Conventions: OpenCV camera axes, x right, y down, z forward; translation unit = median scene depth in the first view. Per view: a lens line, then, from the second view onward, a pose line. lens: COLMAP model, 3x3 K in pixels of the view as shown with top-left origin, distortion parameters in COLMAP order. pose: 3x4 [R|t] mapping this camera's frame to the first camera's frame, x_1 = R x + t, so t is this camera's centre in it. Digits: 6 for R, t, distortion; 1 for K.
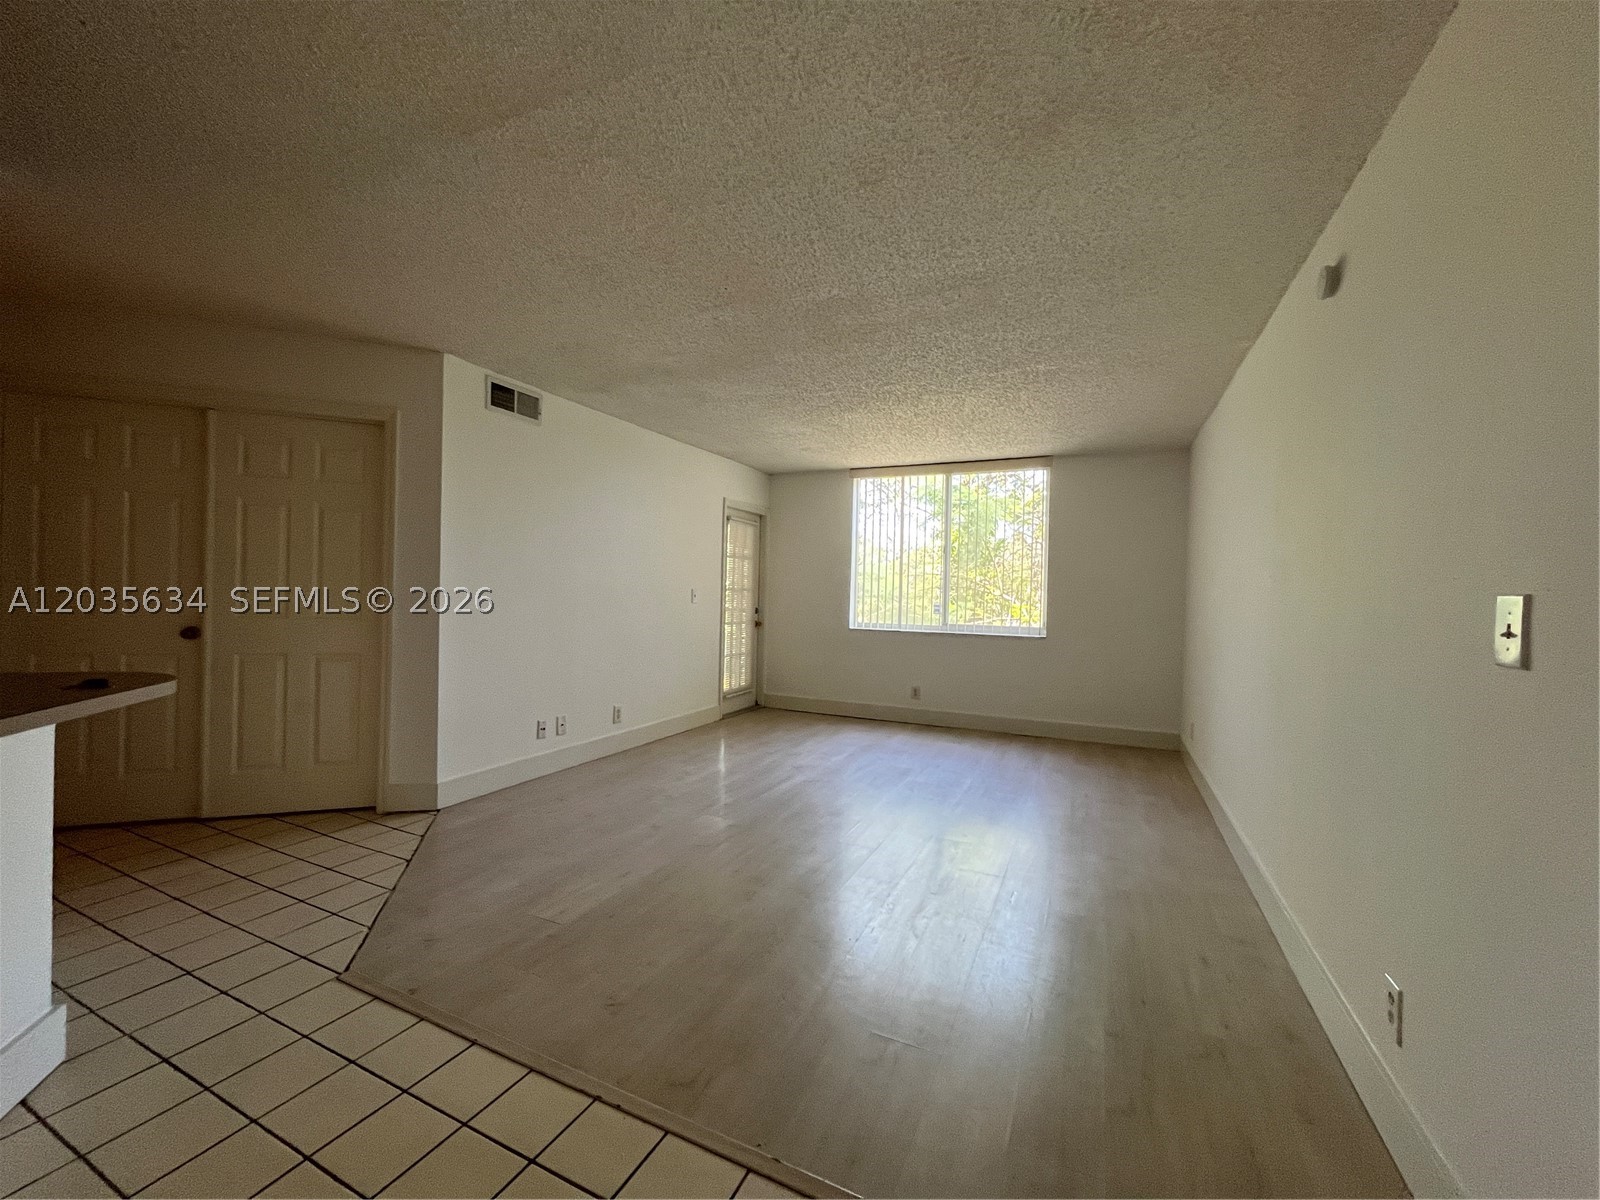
lens RADIAL K [[662.9, 0, 800.0], [0, 662.9, 600.0], [0, 0, 1]] dist [-0.000246, -0.000120]
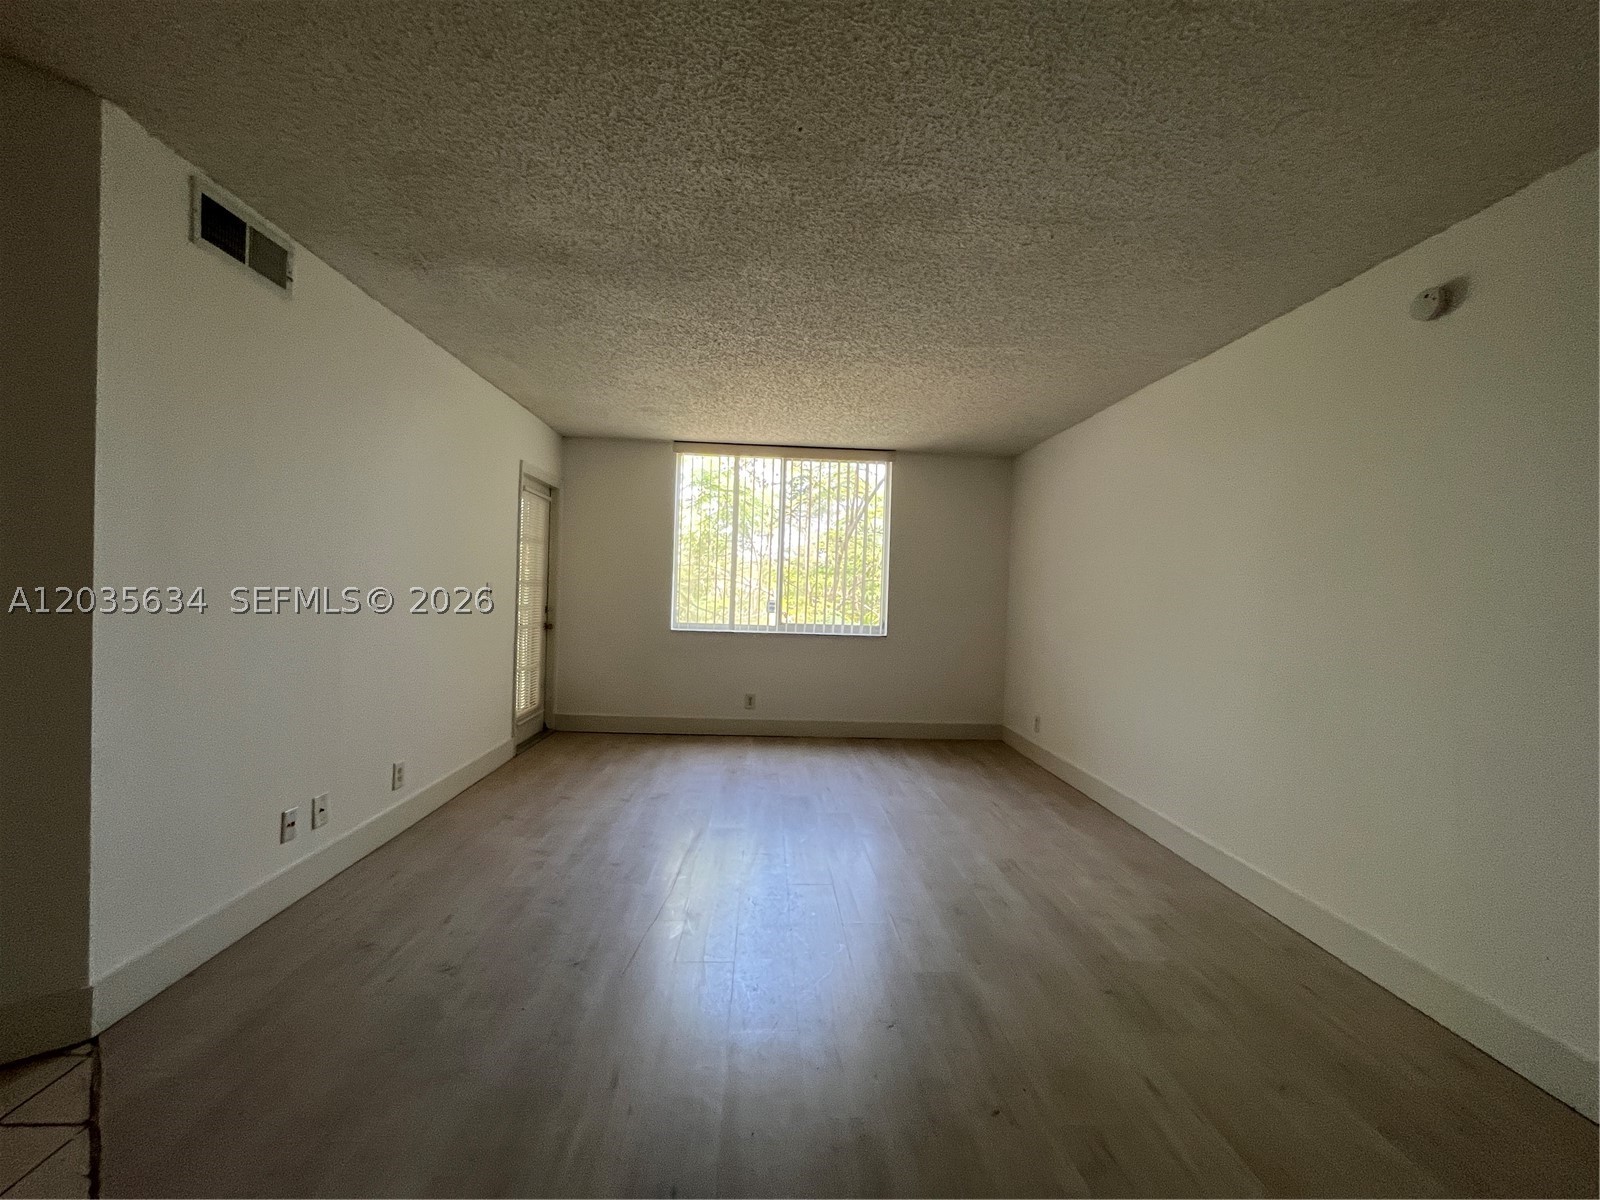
lens RADIAL K [[654.8, 0, 797.5], [0, 654.8, 601.9], [0, 0, 1]] dist [-0.000309, -0.000582]
pose [[0.880089, -0.002813, 0.474800, -0.200305], [-0.007944, 0.999755, 0.020648, -0.013158], [-0.474742, -0.021943, 0.879851, 0.210804]]
